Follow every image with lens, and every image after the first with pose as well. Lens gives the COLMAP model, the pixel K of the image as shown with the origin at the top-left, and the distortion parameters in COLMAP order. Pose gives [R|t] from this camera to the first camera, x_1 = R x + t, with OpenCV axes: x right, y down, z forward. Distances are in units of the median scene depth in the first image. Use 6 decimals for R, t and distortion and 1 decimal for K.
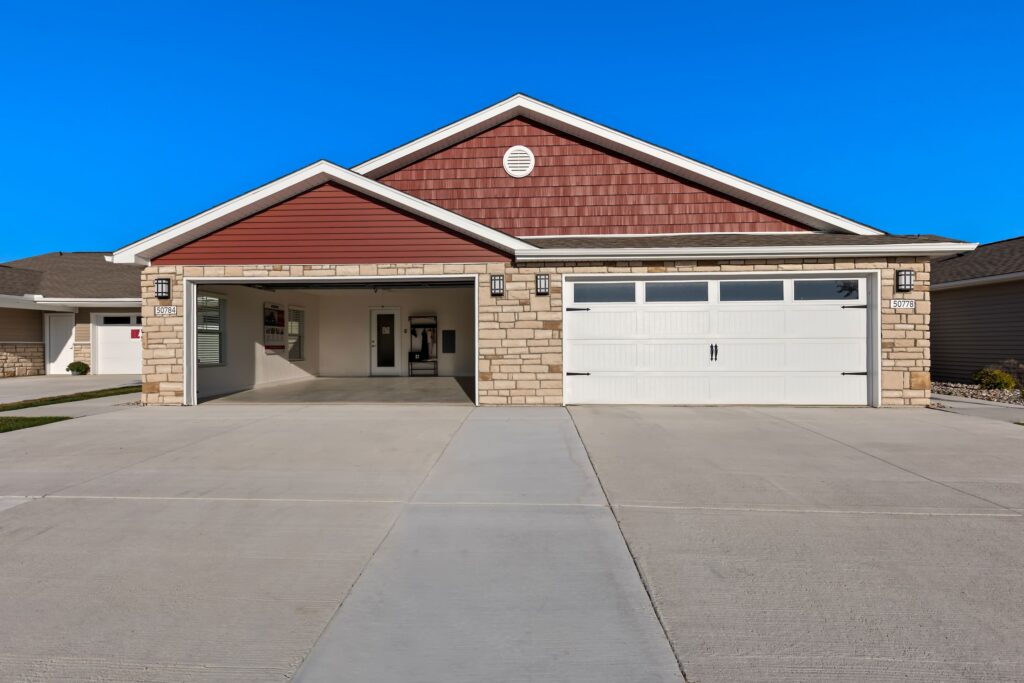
lens RADIAL K [[464.0, 0, 508.1], [0, 464.0, 340.4], [0, 0, 1]] dist [0.000699, -0.000154]
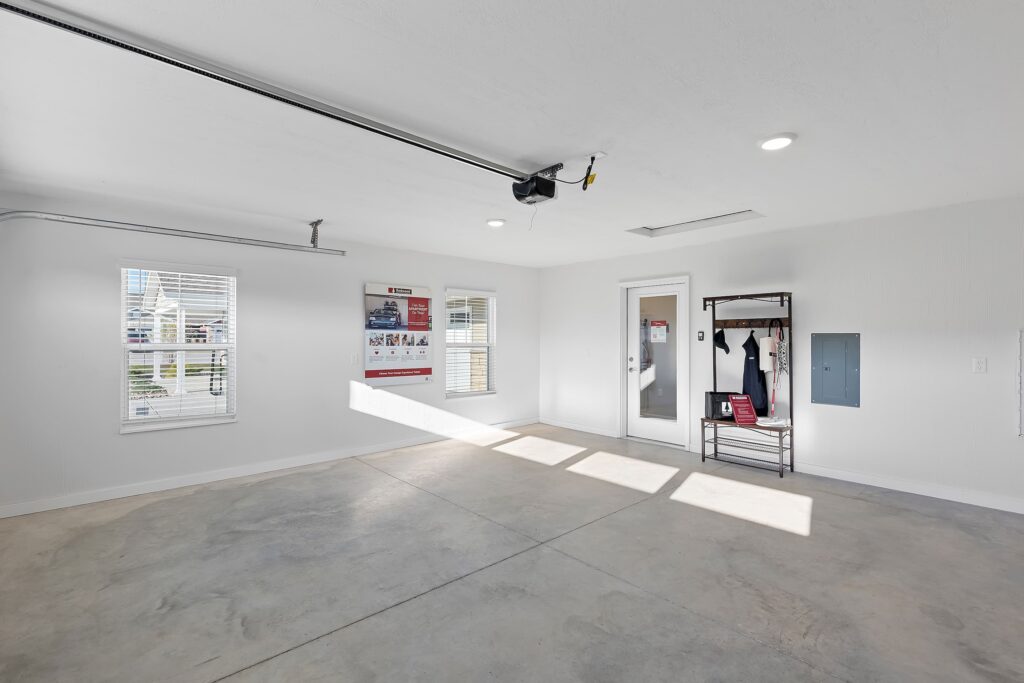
lens RADIAL K [[464.0, 0, 508.1], [0, 464.0, 340.4], [0, 0, 1]] dist [0.000699, -0.000154]
pose [[0.716757, 0.003515, -0.697315, -0.065726], [-0.001521, 0.999993, 0.003478, -0.018377], [0.697322, -0.001432, 0.716757, 0.615531]]
